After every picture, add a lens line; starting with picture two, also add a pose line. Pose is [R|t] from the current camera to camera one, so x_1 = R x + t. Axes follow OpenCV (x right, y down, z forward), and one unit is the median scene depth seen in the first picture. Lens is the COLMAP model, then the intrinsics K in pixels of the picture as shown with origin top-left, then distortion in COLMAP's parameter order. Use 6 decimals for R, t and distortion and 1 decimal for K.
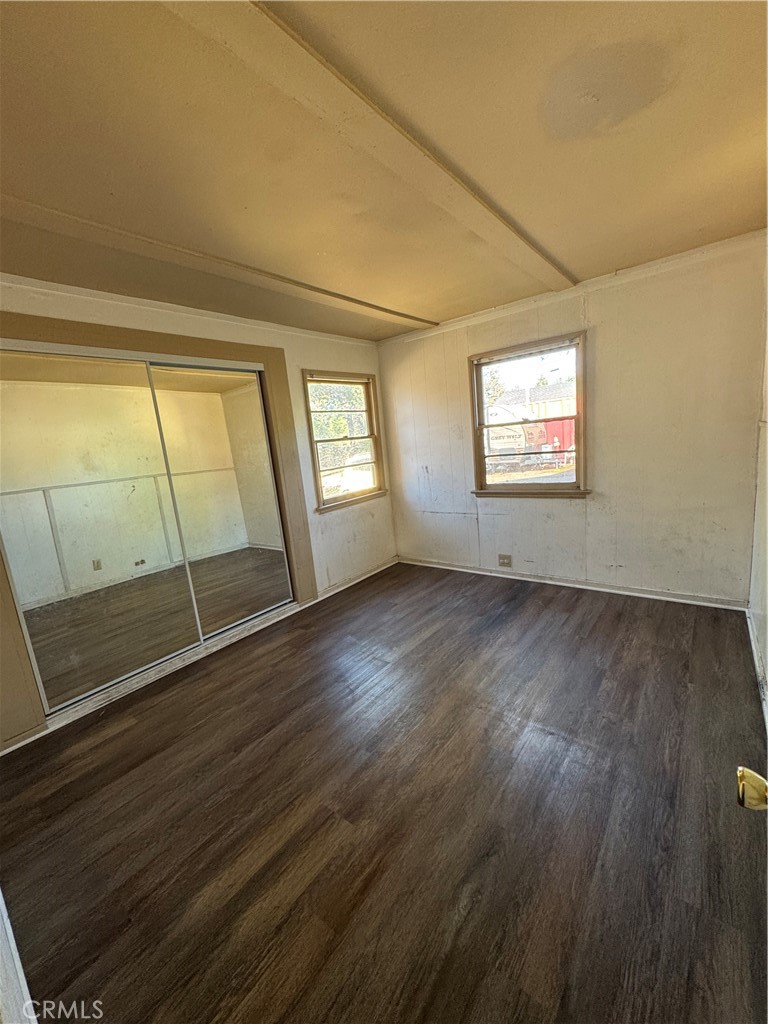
lens RADIAL K [[405.0, 0, 384.0], [0, 405.0, 512.0], [0, 0, 1]] dist [-0.008677, 0.000210]
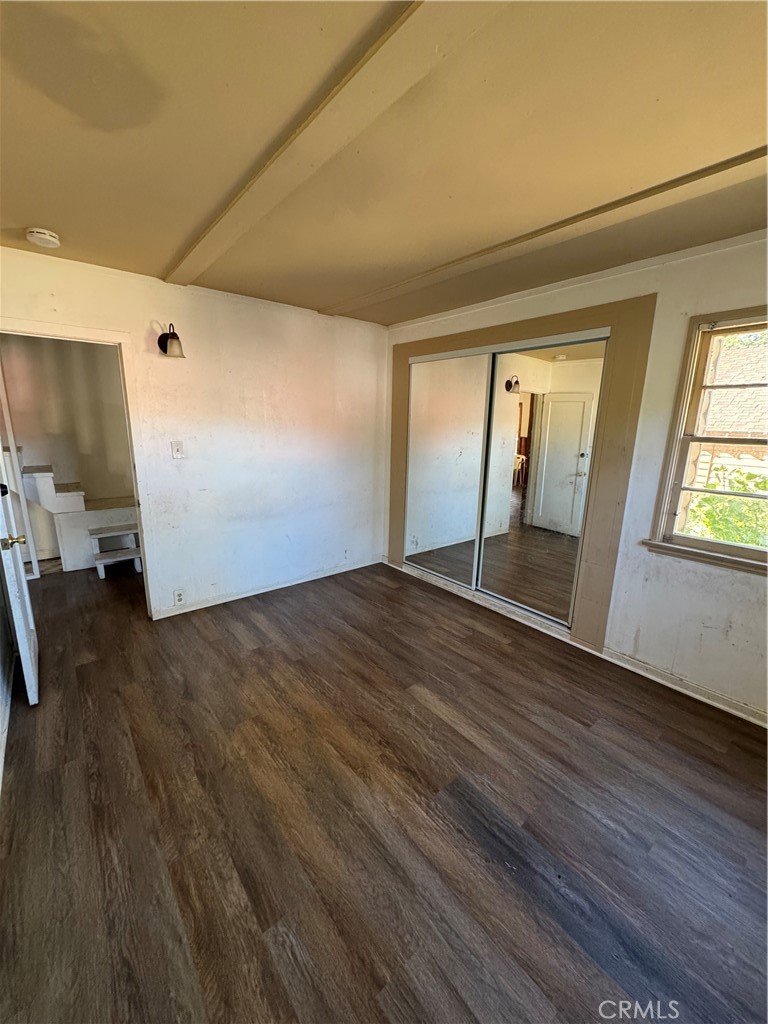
lens RADIAL K [[405.0, 0, 384.0], [0, 405.0, 512.0], [0, 0, 1]] dist [-0.008677, 0.000210]
pose [[-0.210838, 0.307973, -0.927739, 0.631111], [-0.163107, 0.924685, 0.344027, -0.252858], [0.963817, 0.223855, -0.144726, 0.830628]]
